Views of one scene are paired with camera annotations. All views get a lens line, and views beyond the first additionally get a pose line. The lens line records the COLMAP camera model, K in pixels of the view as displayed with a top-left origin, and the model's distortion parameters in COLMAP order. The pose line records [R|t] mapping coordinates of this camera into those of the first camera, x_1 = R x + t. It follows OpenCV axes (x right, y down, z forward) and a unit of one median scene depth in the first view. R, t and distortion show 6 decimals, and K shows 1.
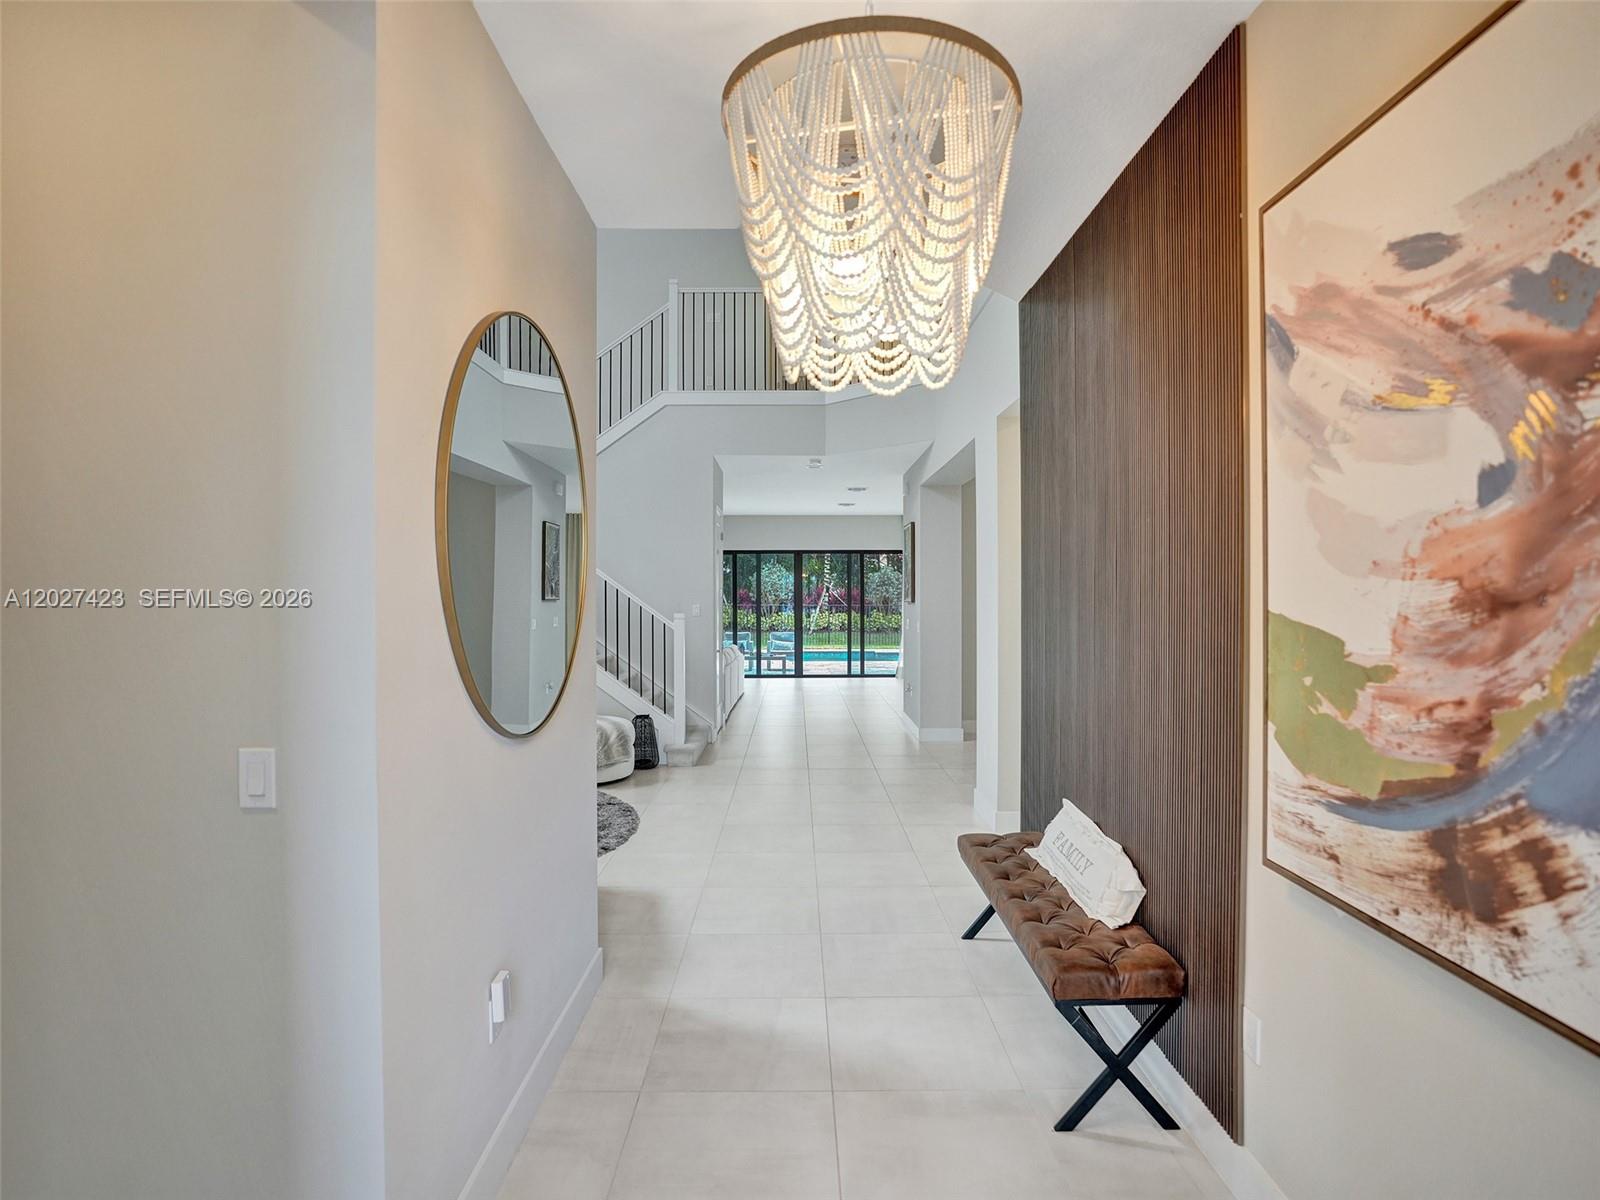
lens RADIAL K [[840.7, 0, 802.5], [0, 840.7, 590.3], [0, 0, 1]] dist [-0.046659, 0.016390]
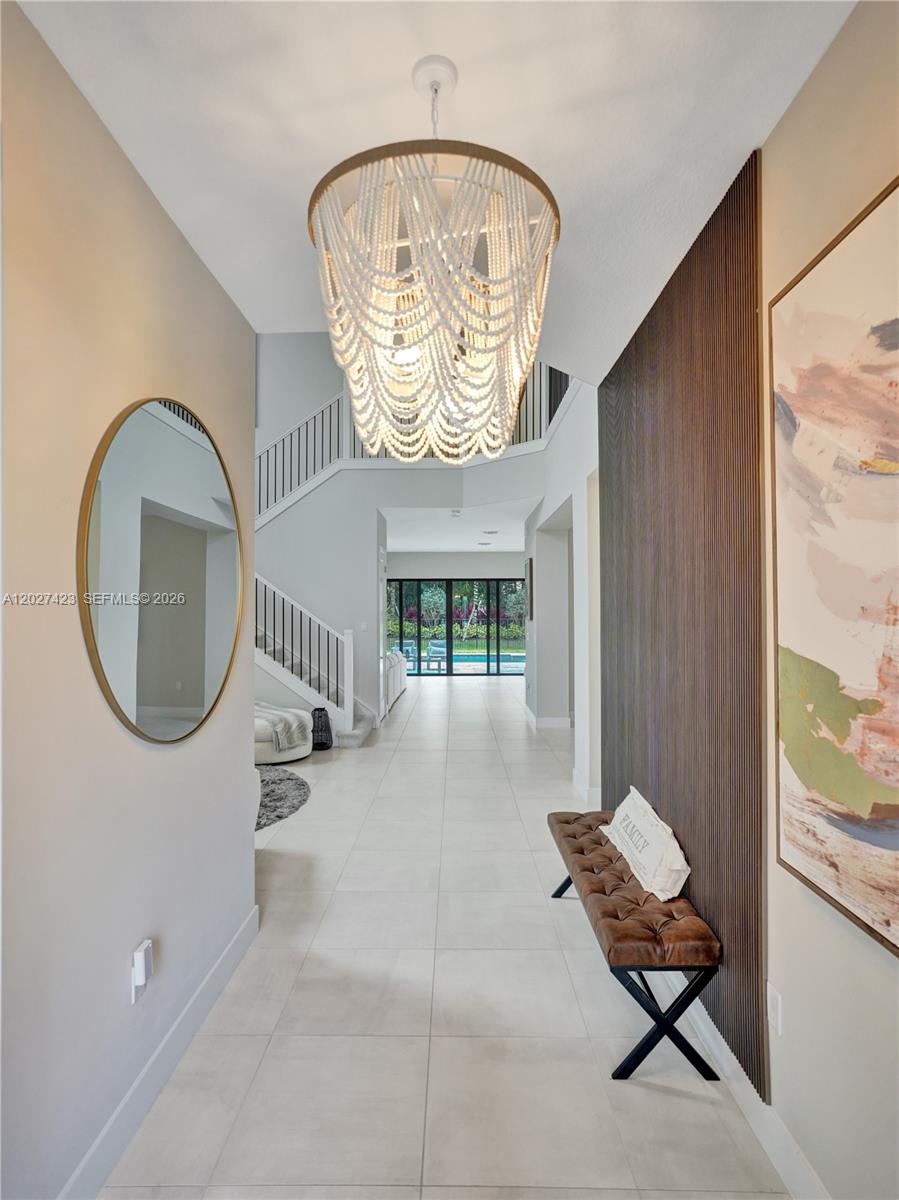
lens RADIAL K [[630.5, 0, 446.1], [0, 630.5, 589.8], [0, 0, 1]] dist [-0.046659, 0.016390]
pose [[0.999724, -0.004572, -0.023050, 0.063002], [0.003948, 0.999627, -0.027038, -0.016634], [0.023165, 0.026940, 0.999369, 0.061126]]
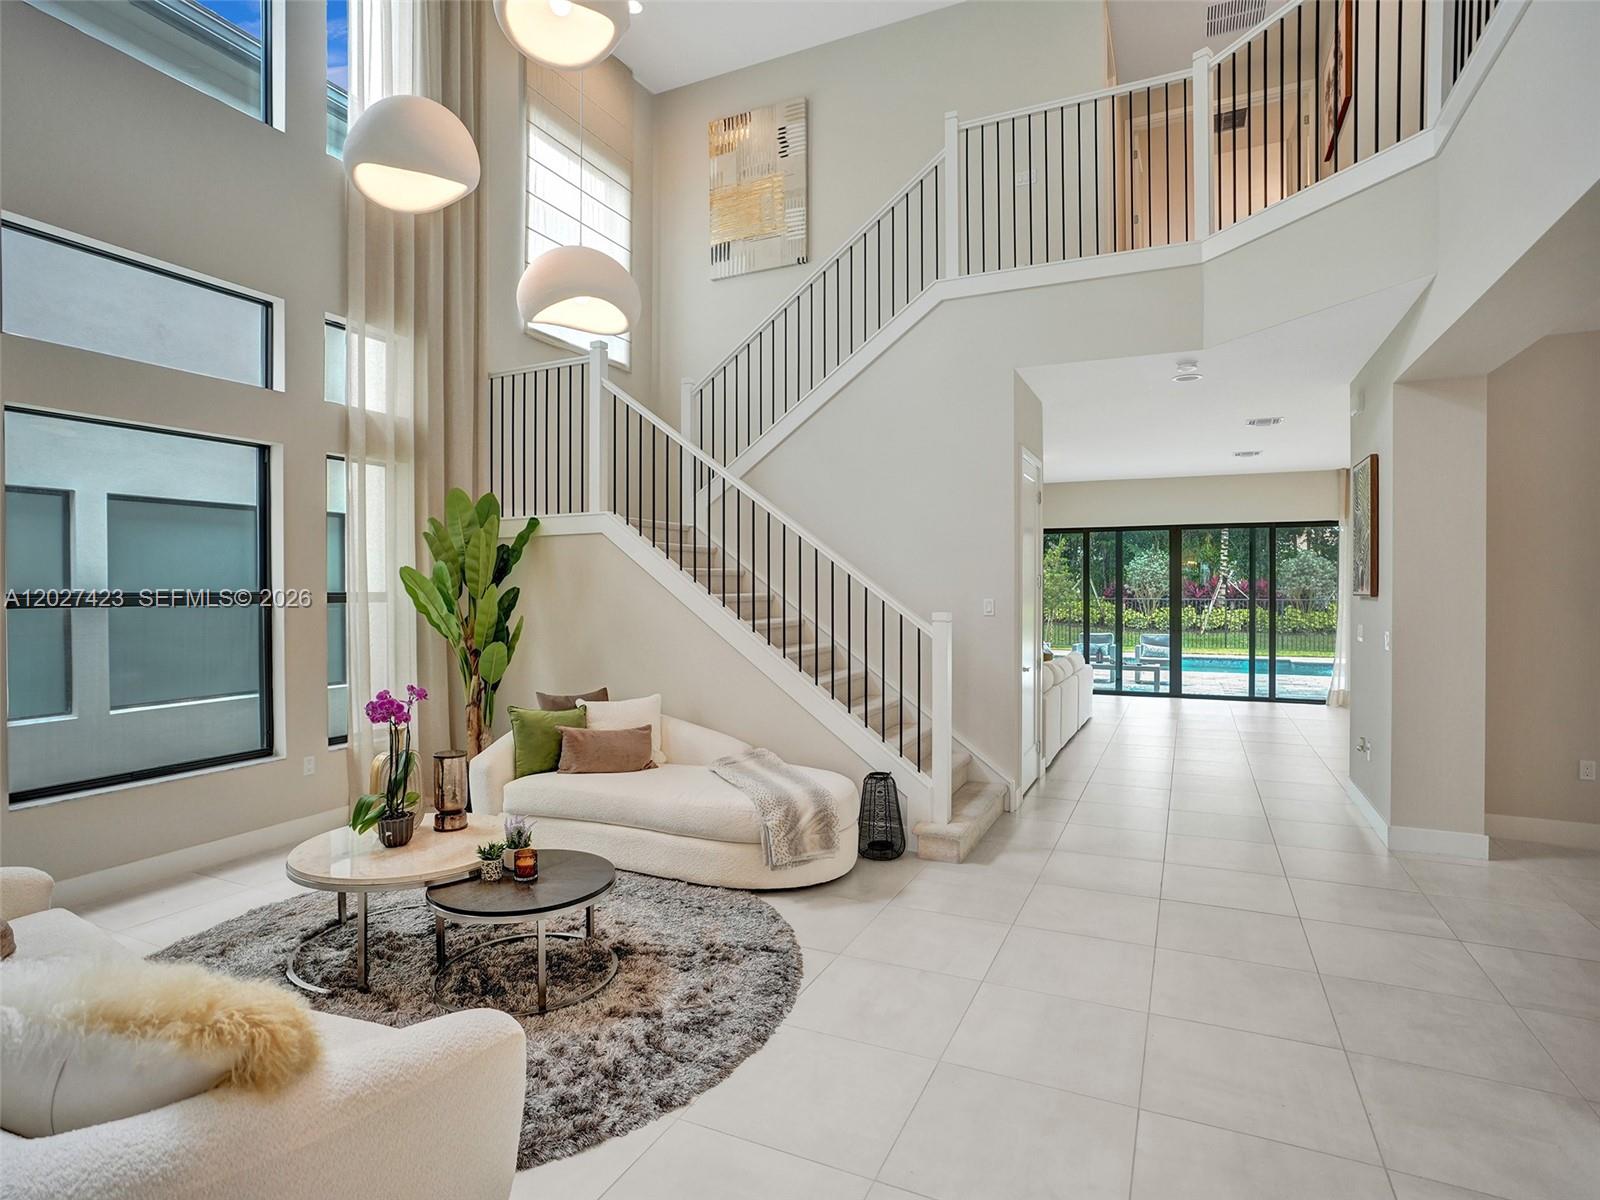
lens RADIAL K [[840.7, 0, 789.1], [0, 840.7, 605.5], [0, 0, 1]] dist [-0.046659, 0.016390]
pose [[0.897939, 0.002535, -0.440113, 0.058685], [0.008519, 0.999696, 0.023140, 0.016270], [0.440038, -0.024528, 0.897644, 0.907485]]
